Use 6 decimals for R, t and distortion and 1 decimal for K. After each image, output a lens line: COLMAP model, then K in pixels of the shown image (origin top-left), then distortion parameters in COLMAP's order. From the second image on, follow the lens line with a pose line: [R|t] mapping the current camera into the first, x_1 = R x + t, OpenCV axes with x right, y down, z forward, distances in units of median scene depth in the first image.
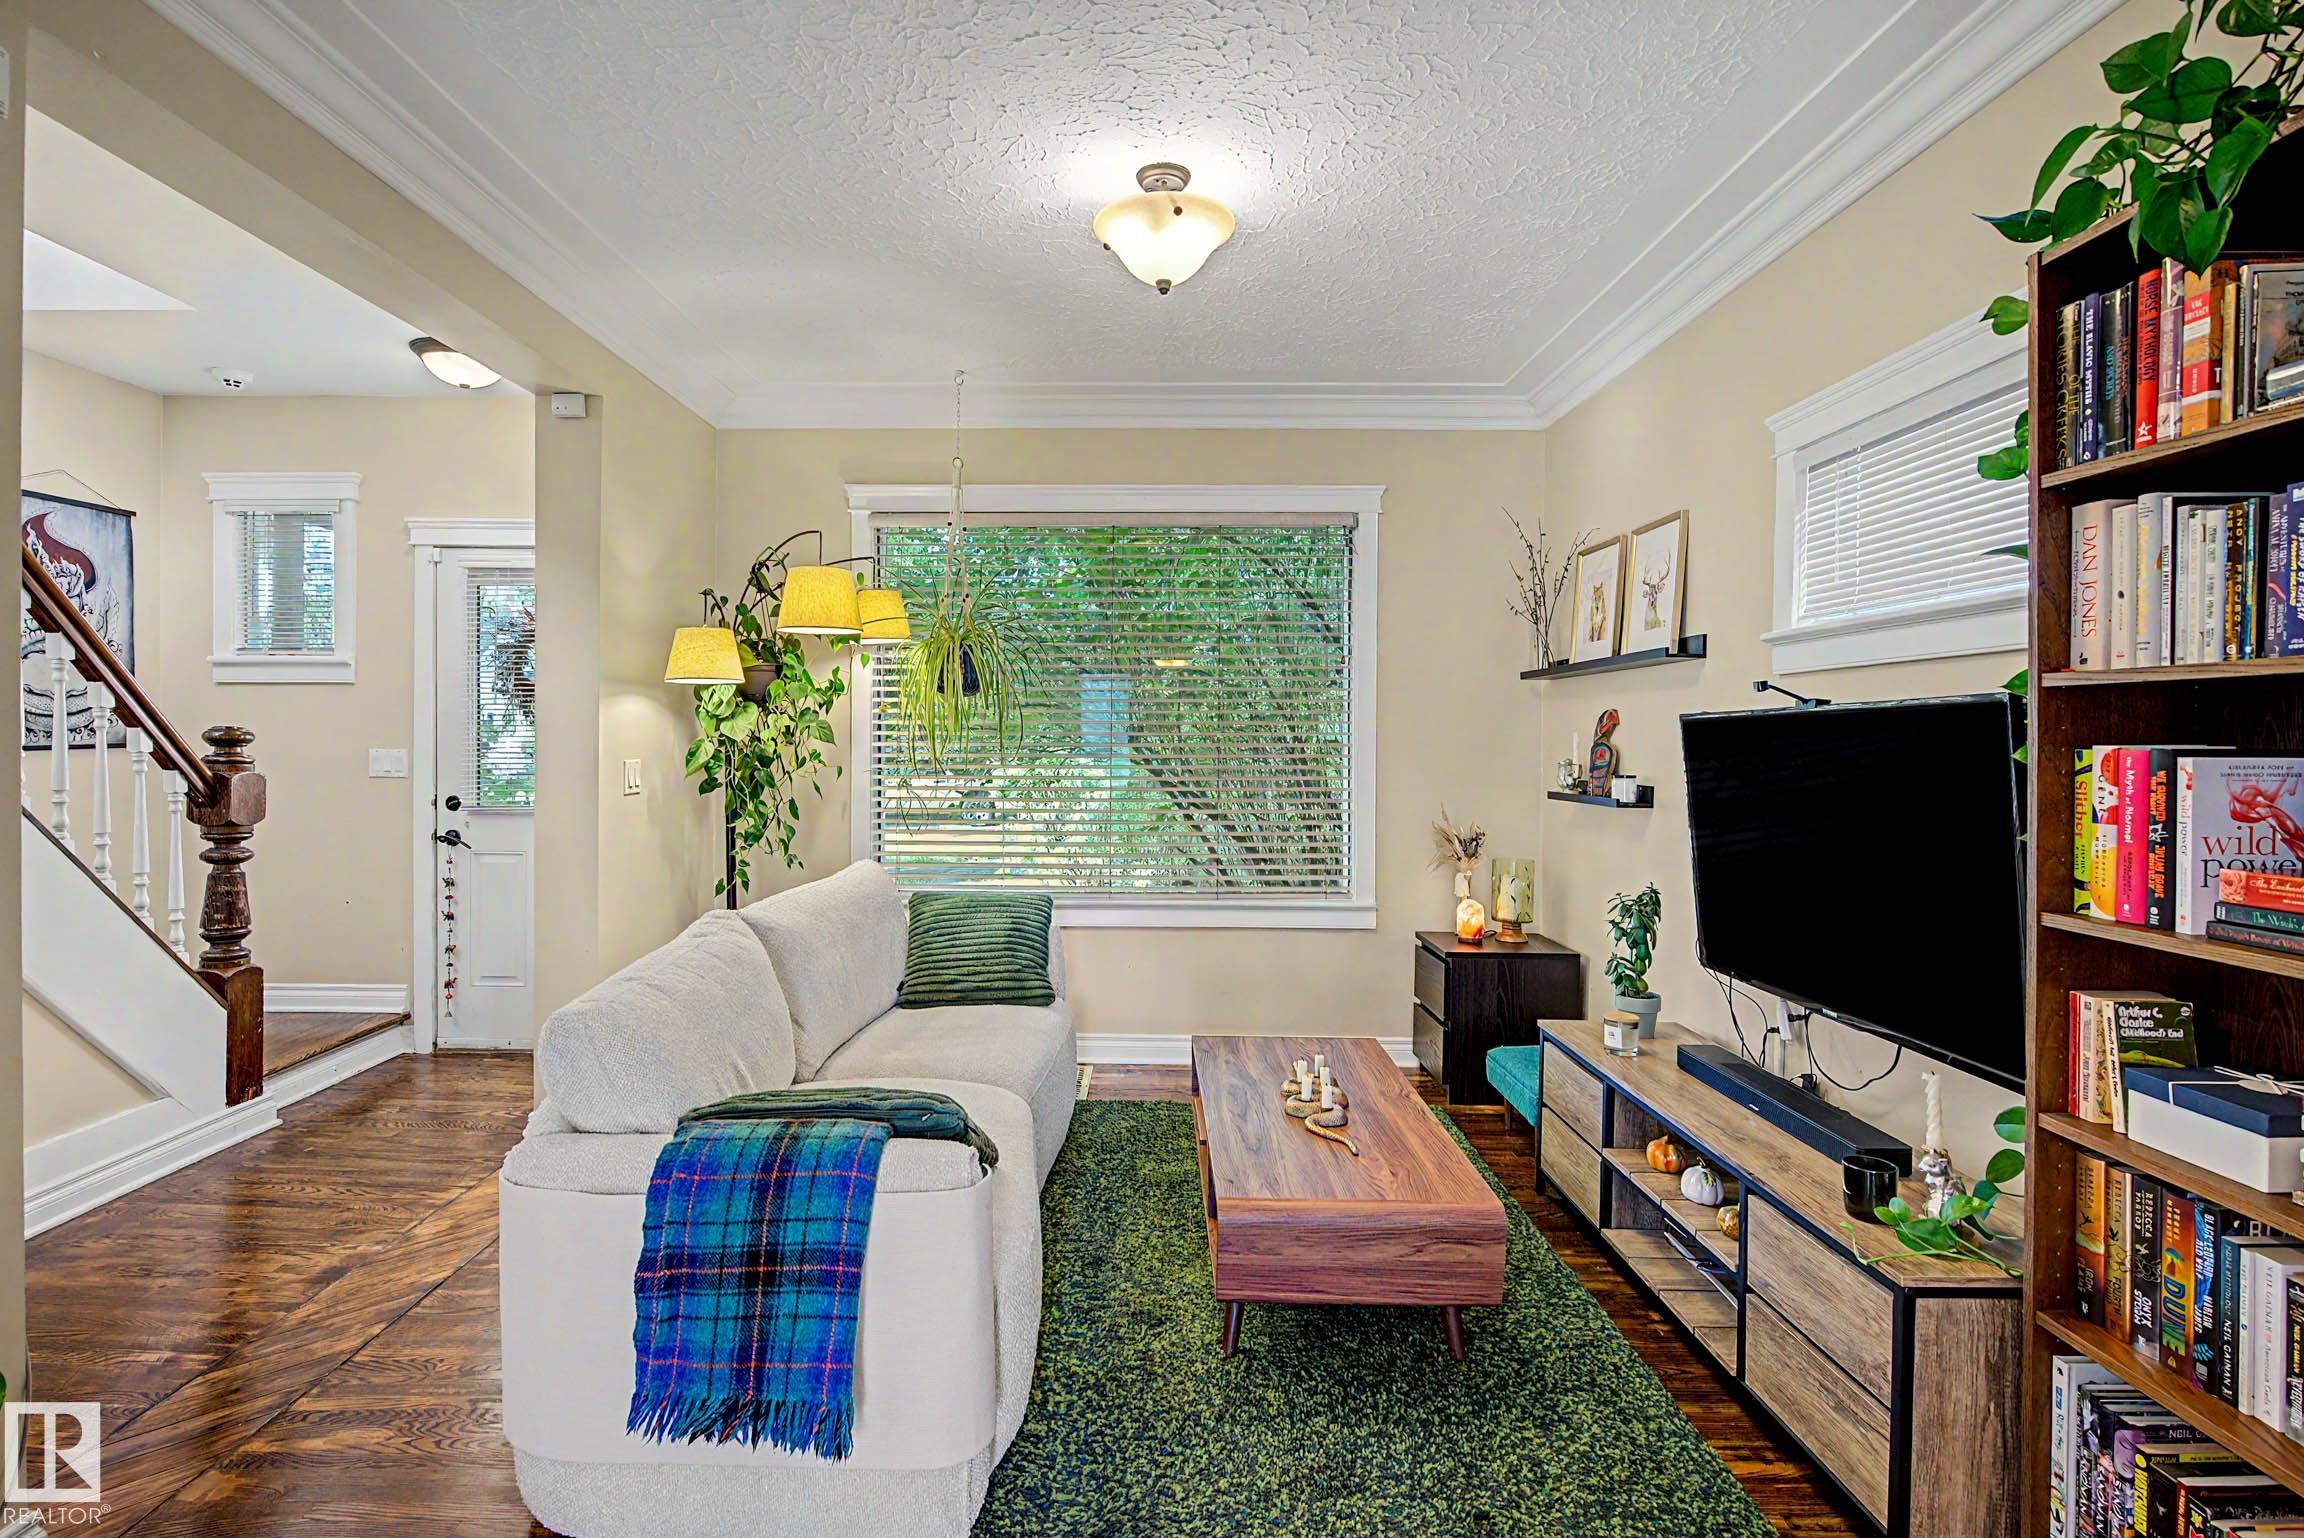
lens RADIAL K [[1121.4, 0, 1121.0], [0, 1121.4, 755.3], [0, 0, 1]] dist [-0.008187, 0.004506]
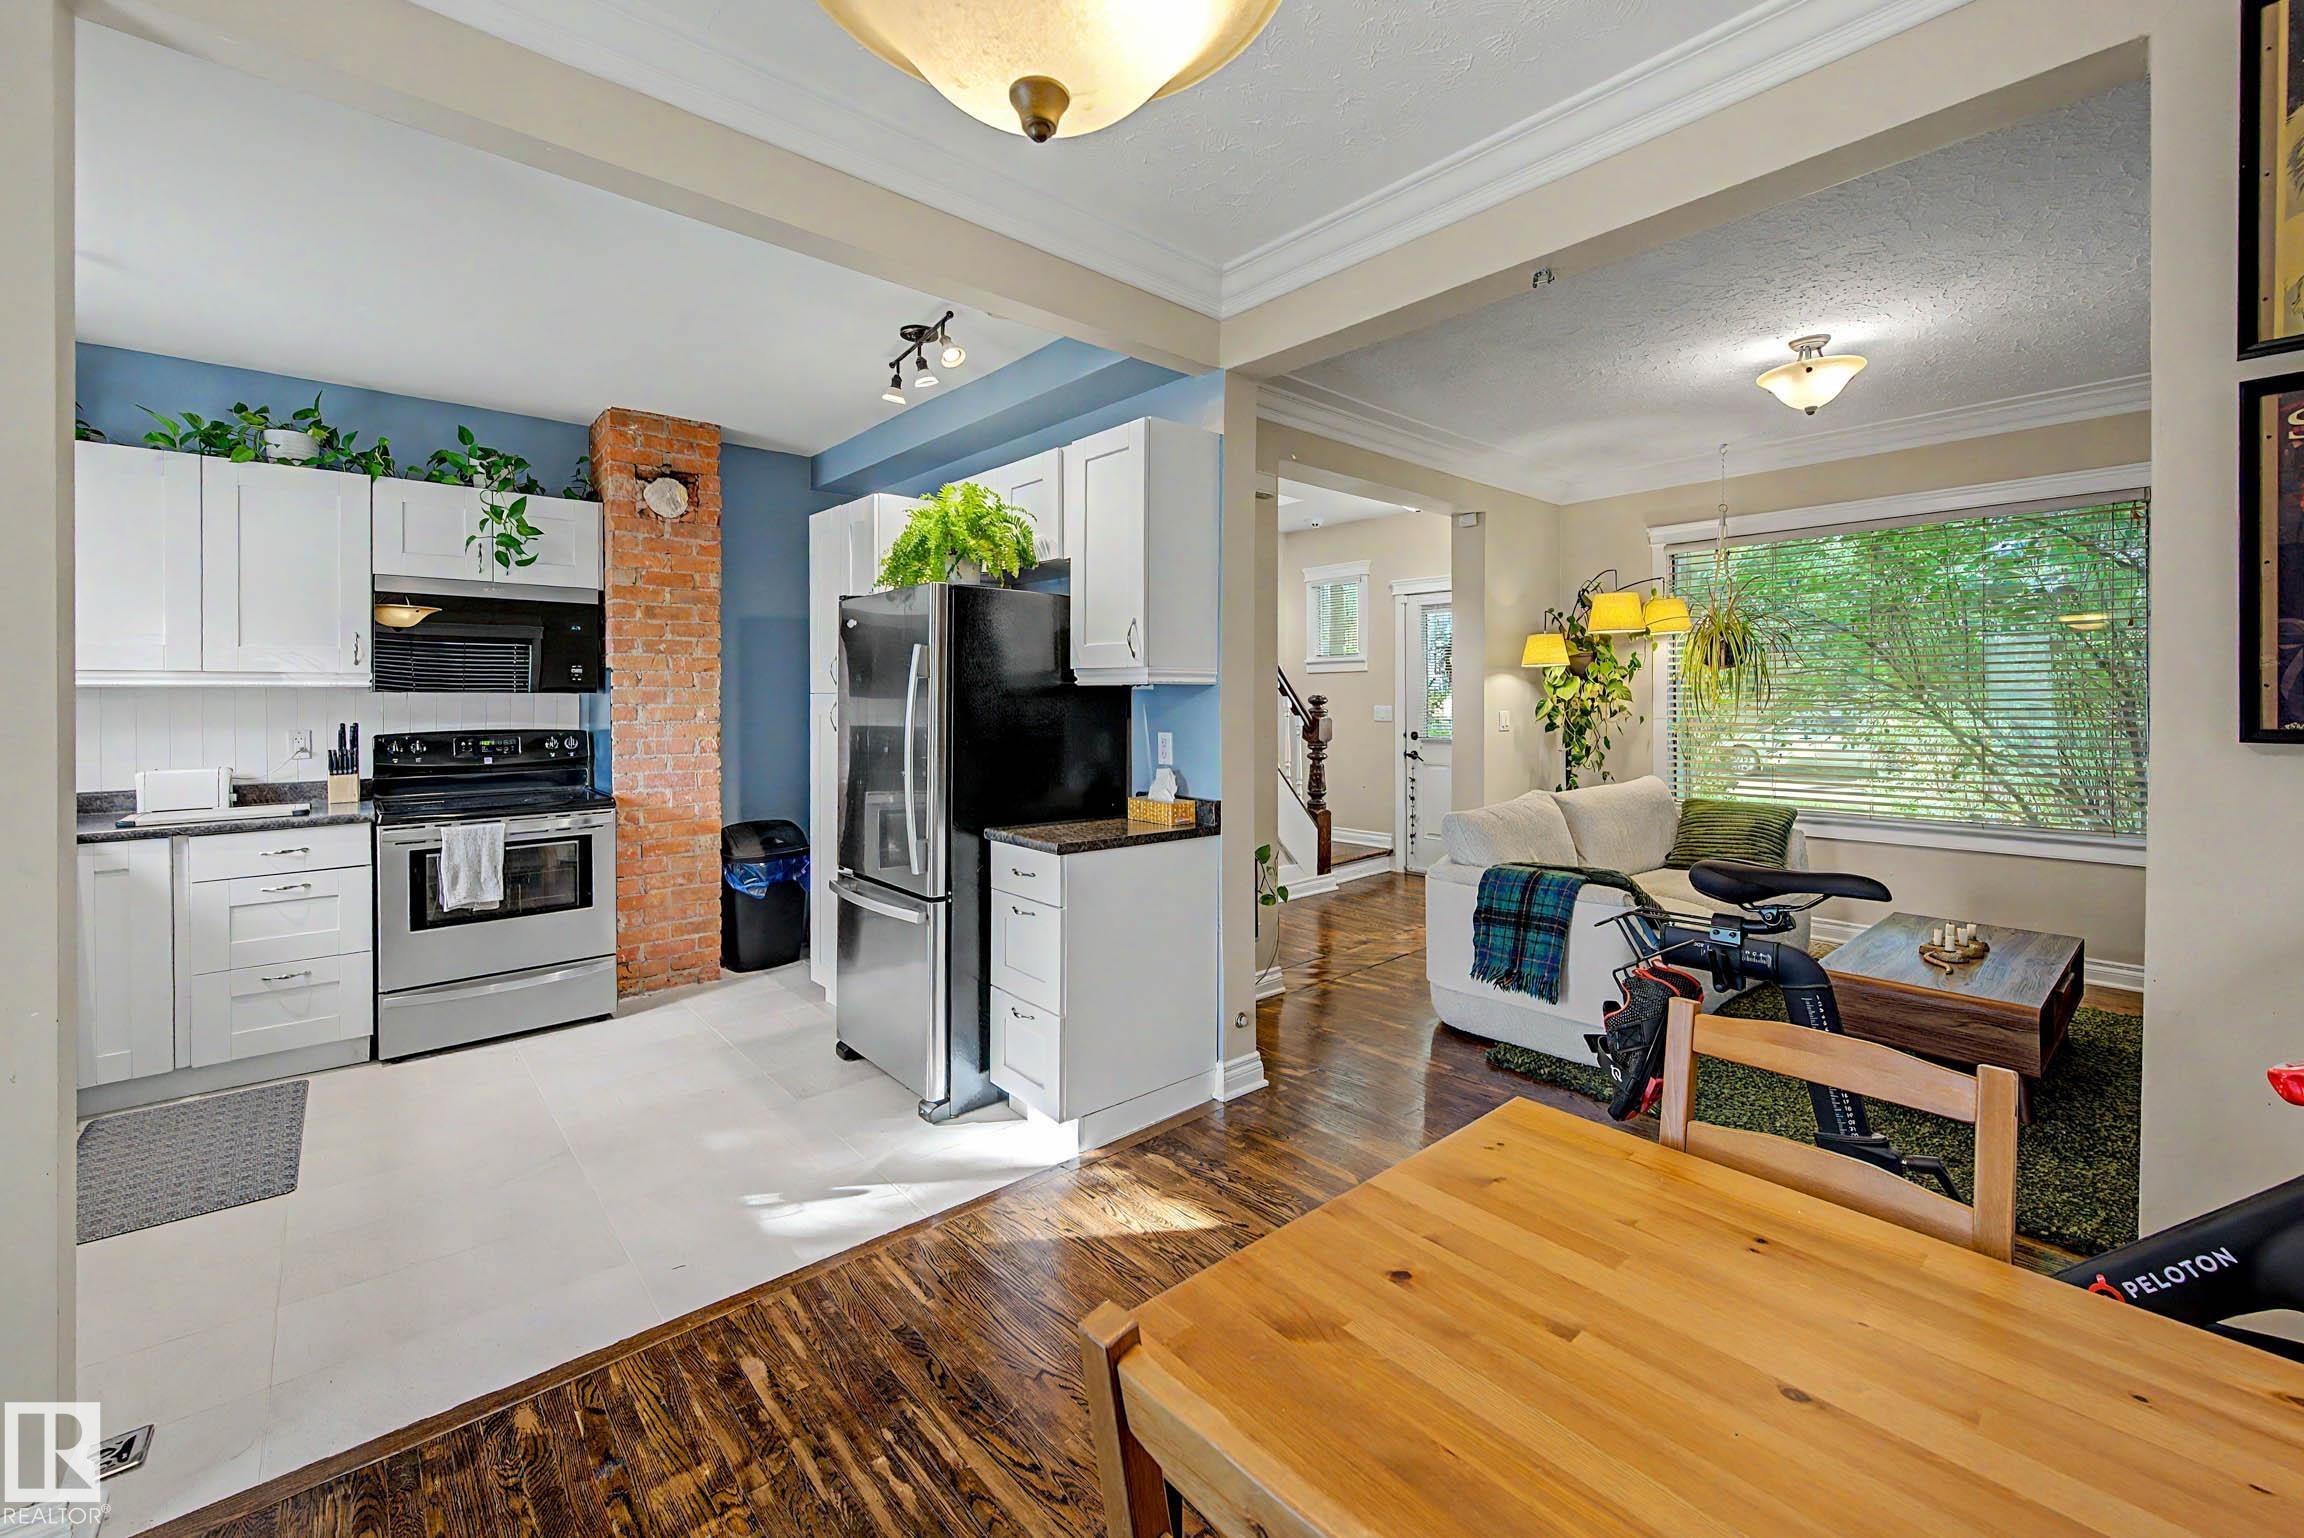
lens RADIAL K [[923.5, 0, 1134.8], [0, 923.5, 700.7], [0, 0, 1]] dist [0.000856, 0.000209]
pose [[0.668498, -0.008081, -0.743670, 0.269098], [-0.000705, 0.999934, -0.011500, 0.004663], [0.743713, 0.008212, 0.668448, -0.425062]]
